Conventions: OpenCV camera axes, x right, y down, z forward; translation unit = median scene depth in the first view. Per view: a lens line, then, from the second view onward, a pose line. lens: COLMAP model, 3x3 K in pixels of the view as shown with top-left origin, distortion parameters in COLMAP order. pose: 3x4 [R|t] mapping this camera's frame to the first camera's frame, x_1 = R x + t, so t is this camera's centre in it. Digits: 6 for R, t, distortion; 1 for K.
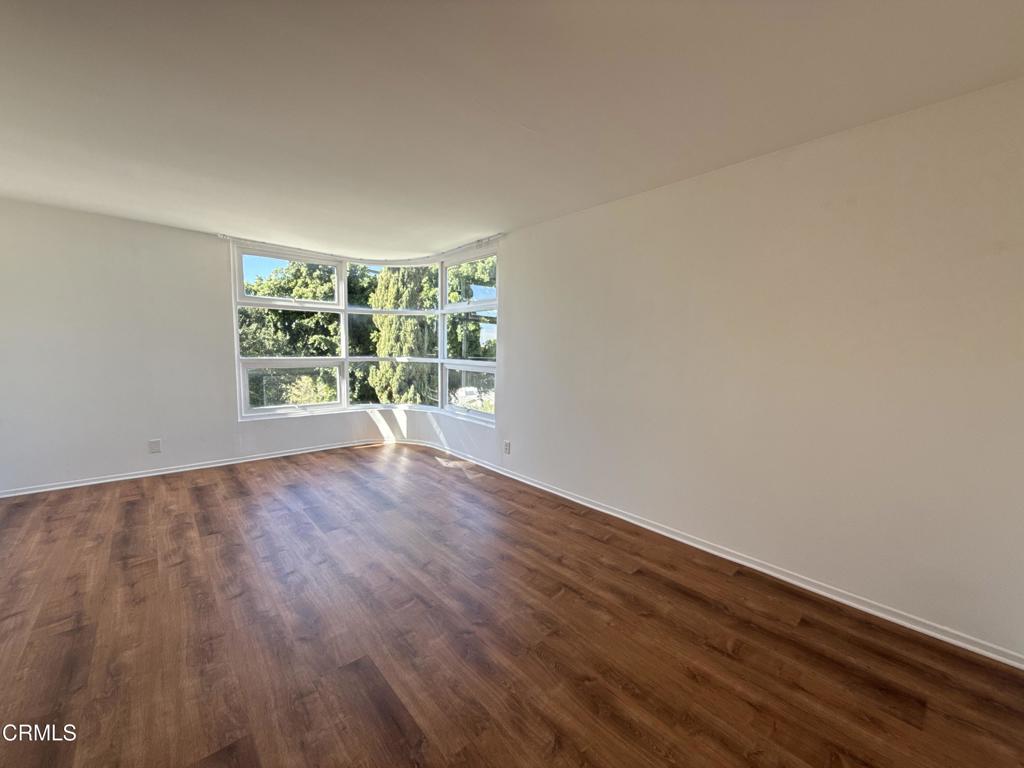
lens RADIAL K [[408.0, 0, 509.8], [0, 408.0, 383.3], [0, 0, 1]] dist [-0.000720, 0.000406]
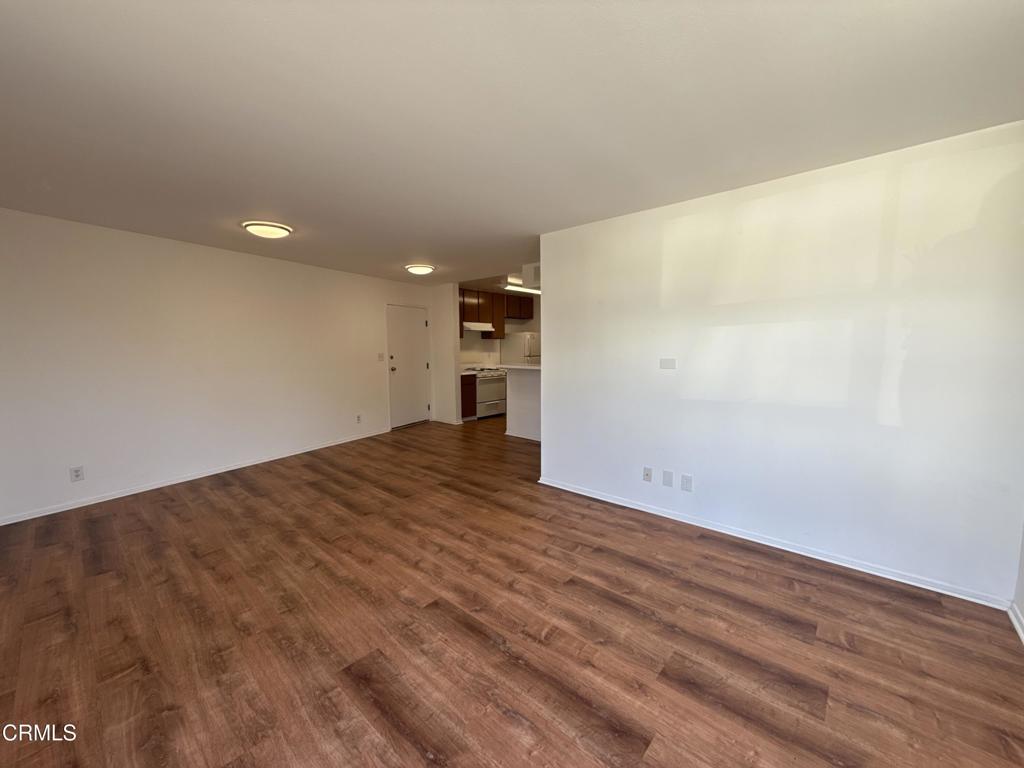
lens RADIAL K [[408.0, 0, 511.3], [0, 408.0, 385.2], [0, 0, 1]] dist [-0.000720, 0.000406]
pose [[-0.993224, -0.000403, -0.116216, -0.409944], [-0.021709, 0.983037, 0.182118, -0.149299], [0.114171, 0.183407, -0.976385, 1.405421]]
